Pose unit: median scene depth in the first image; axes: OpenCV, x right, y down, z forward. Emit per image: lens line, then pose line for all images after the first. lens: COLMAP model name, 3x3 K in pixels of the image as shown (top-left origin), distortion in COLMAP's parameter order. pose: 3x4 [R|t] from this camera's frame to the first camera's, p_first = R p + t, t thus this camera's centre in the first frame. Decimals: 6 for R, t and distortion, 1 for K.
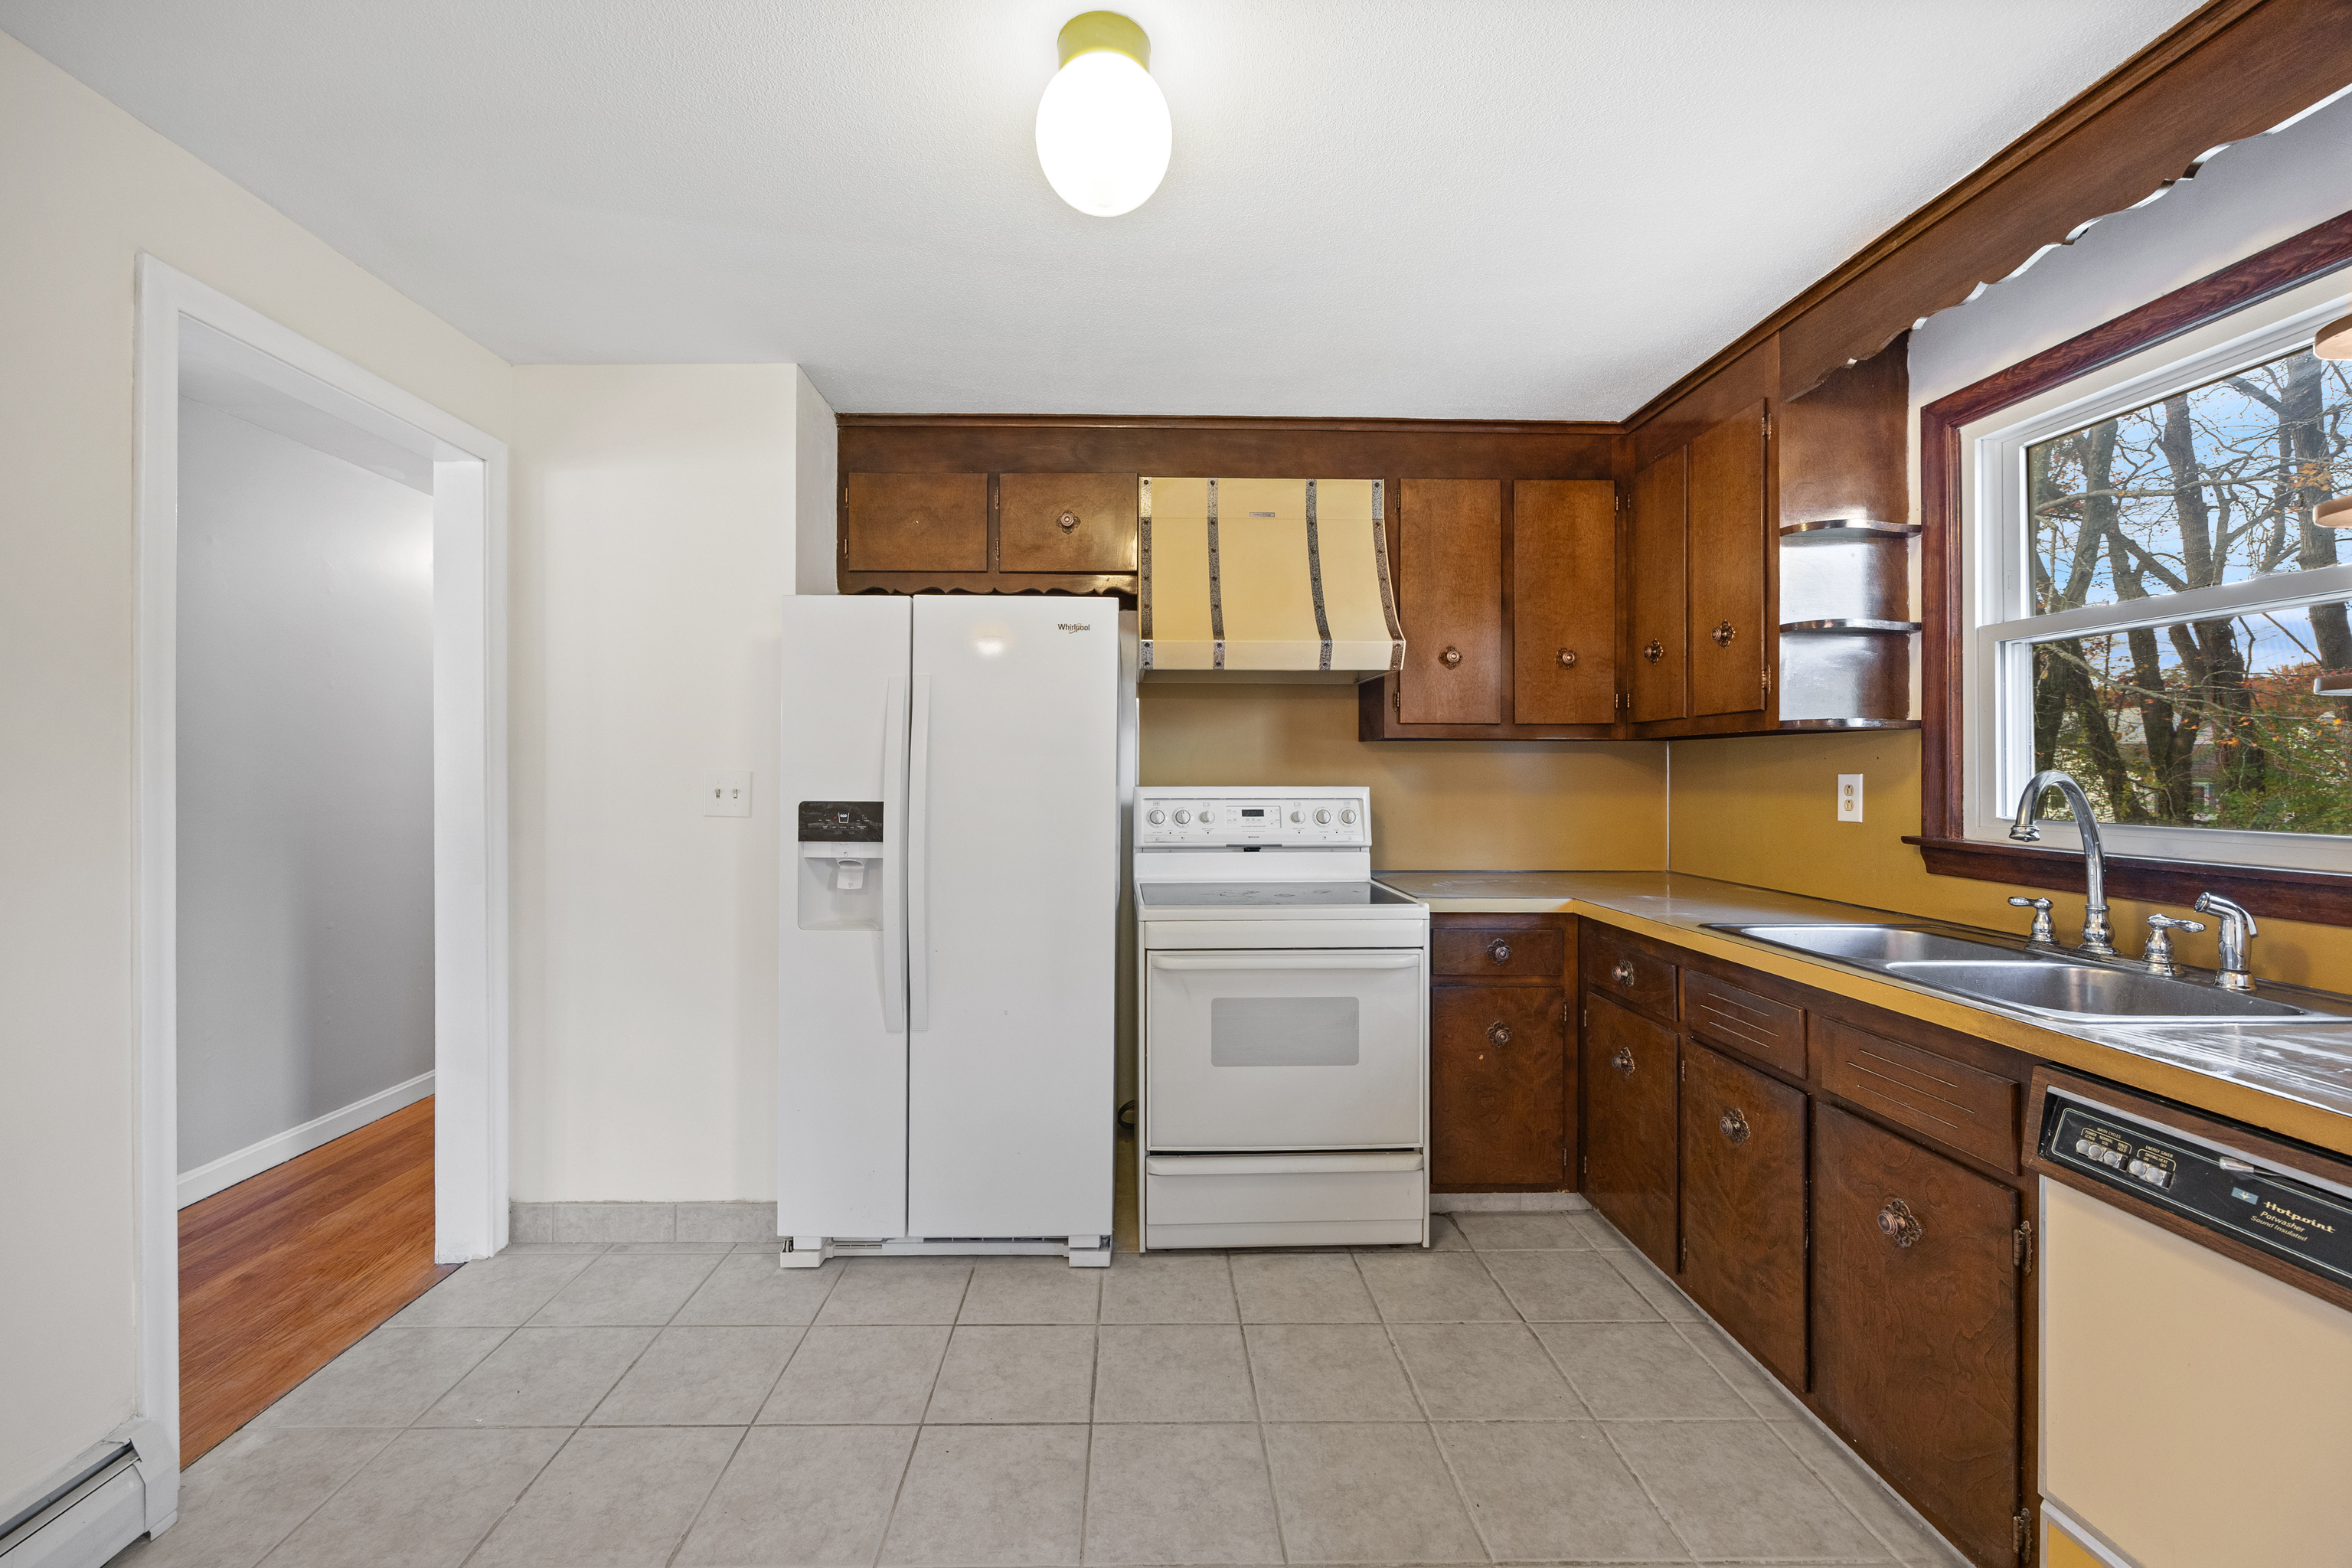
lens RADIAL K [[929.1, 0, 1153.3], [0, 929.1, 773.6], [0, 0, 1]] dist [0.000366, 0.000230]
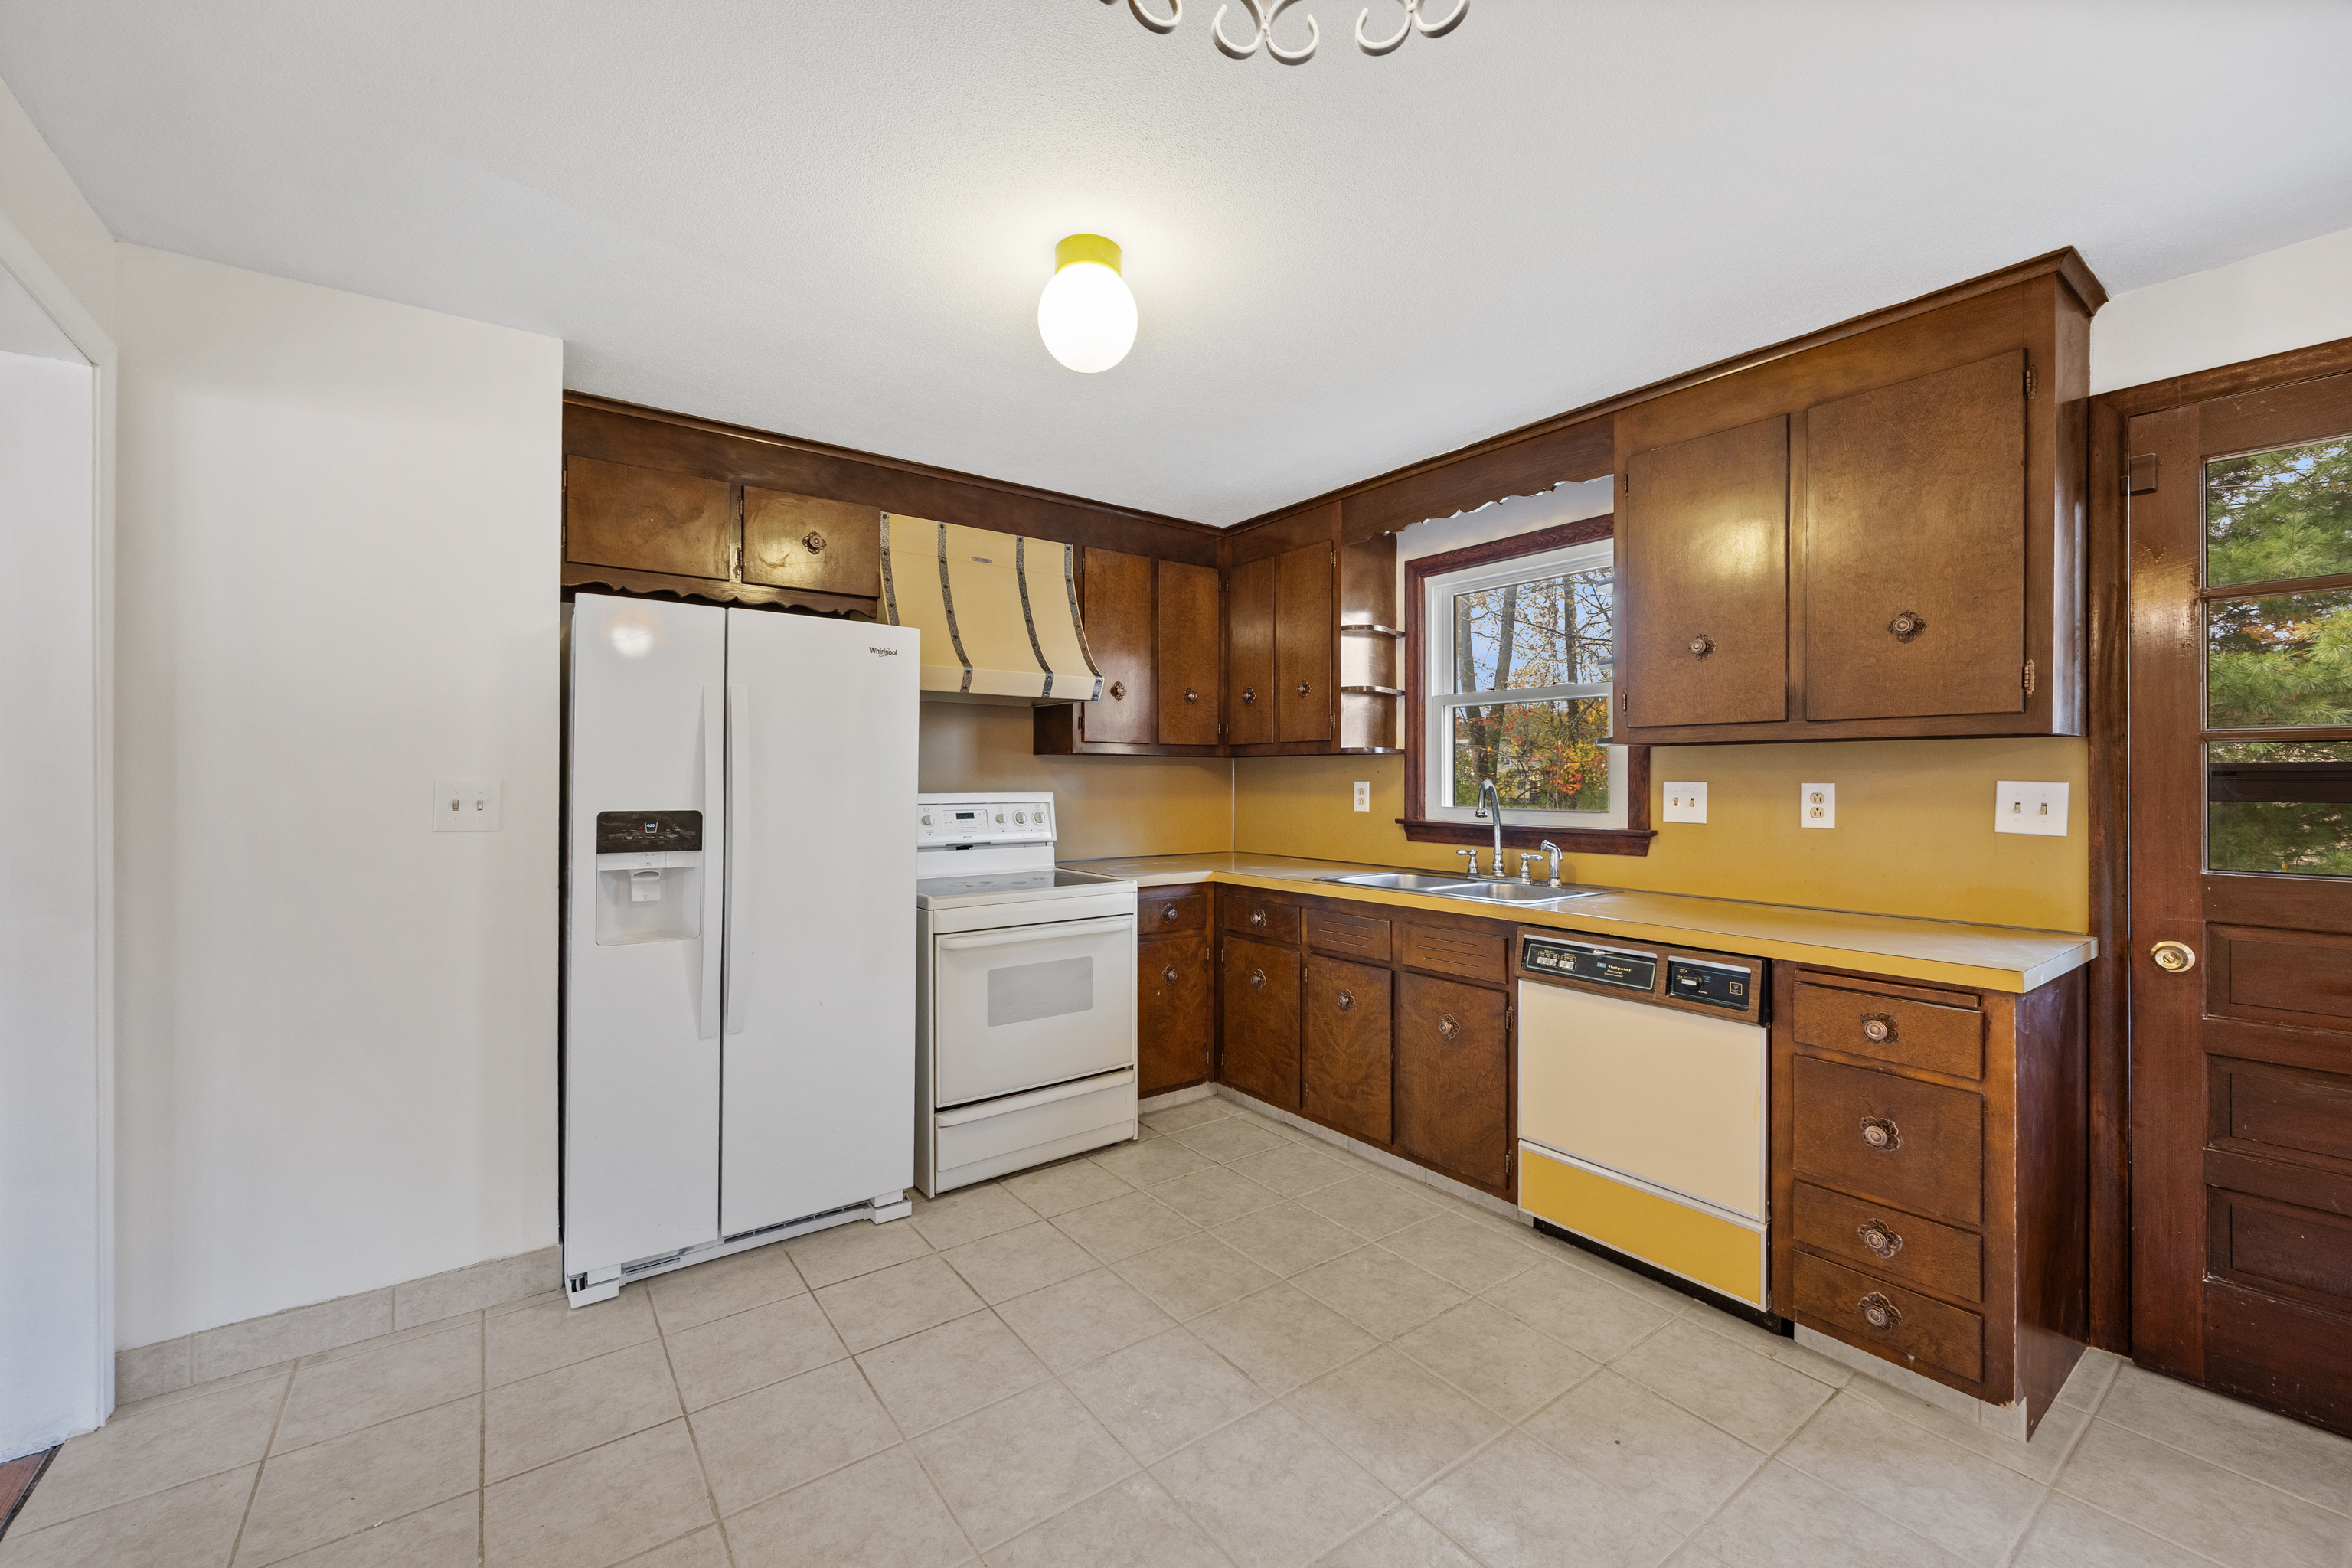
lens RADIAL K [[931.4, 0, 1176.0], [0, 931.4, 784.0], [0, 0, 1]] dist [0.000963, 0.000360]
pose [[0.815776, -0.002961, 0.578360, -0.448427], [0.000614, 0.999991, 0.004255, -0.002350], [-0.578367, -0.003116, 0.815771, -0.119928]]
